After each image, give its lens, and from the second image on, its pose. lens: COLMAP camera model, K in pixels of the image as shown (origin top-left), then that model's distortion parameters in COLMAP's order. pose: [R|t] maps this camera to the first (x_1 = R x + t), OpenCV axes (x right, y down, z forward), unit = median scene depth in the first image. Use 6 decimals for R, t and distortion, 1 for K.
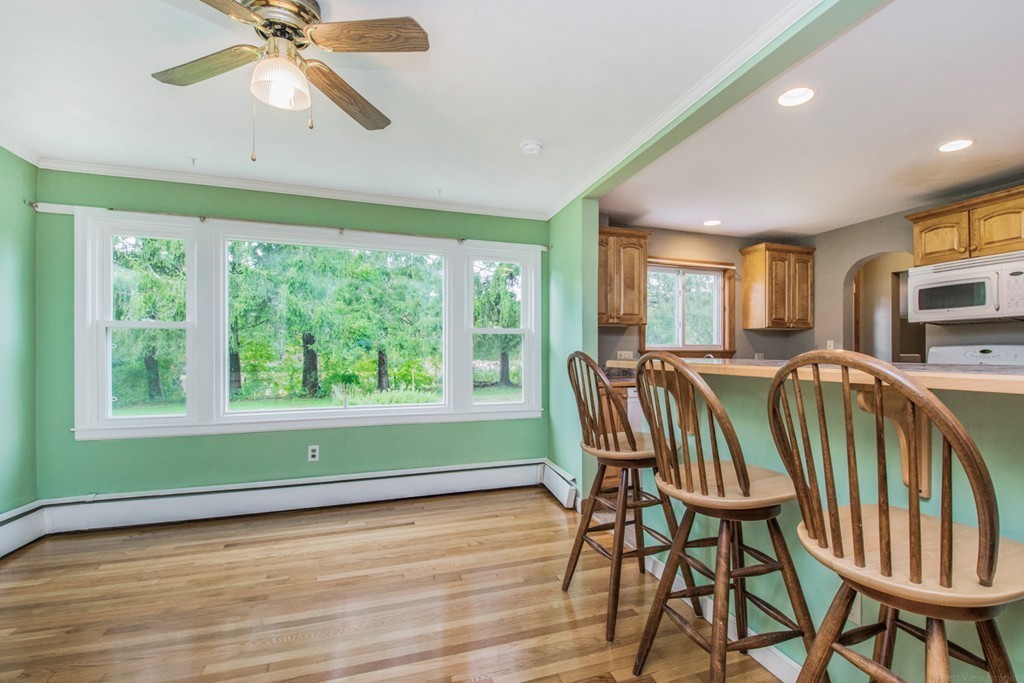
lens RADIAL K [[476.4, 0, 559.8], [0, 476.4, 355.4], [0, 0, 1]] dist [-0.000595, -0.000472]
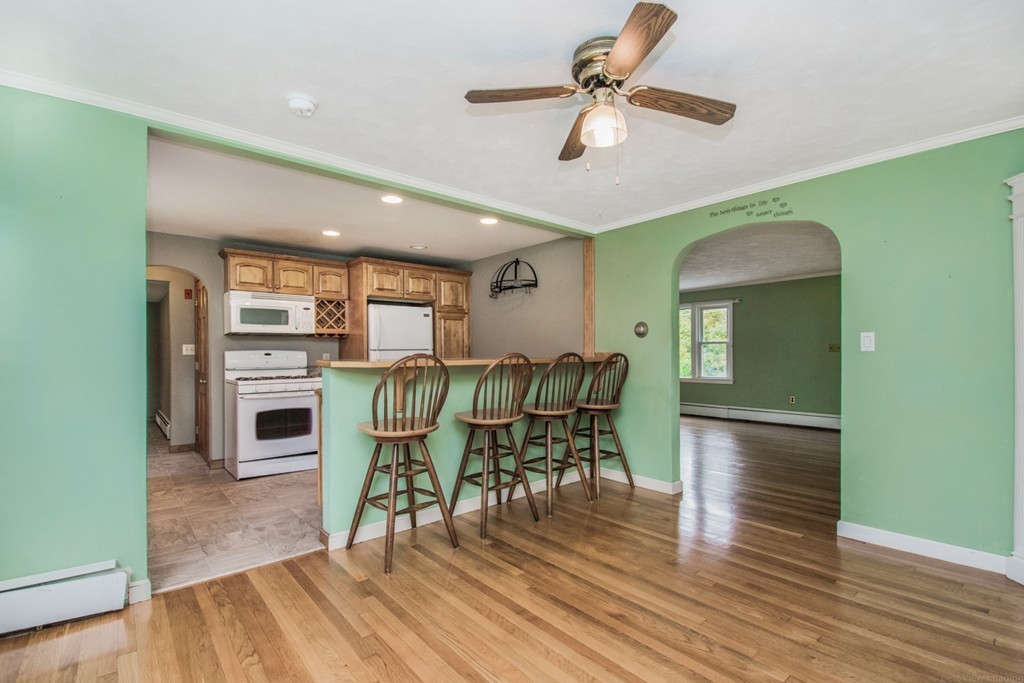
lens RADIAL K [[471.0, 0, 527.2], [0, 471.0, 354.6], [0, 0, 1]] dist [-0.001808, -0.001185]
pose [[-0.362138, -0.006214, 0.932104, -0.753370], [0.010039, 0.999894, 0.010566, -0.014642], [-0.932070, 0.013183, -0.362038, 0.735976]]
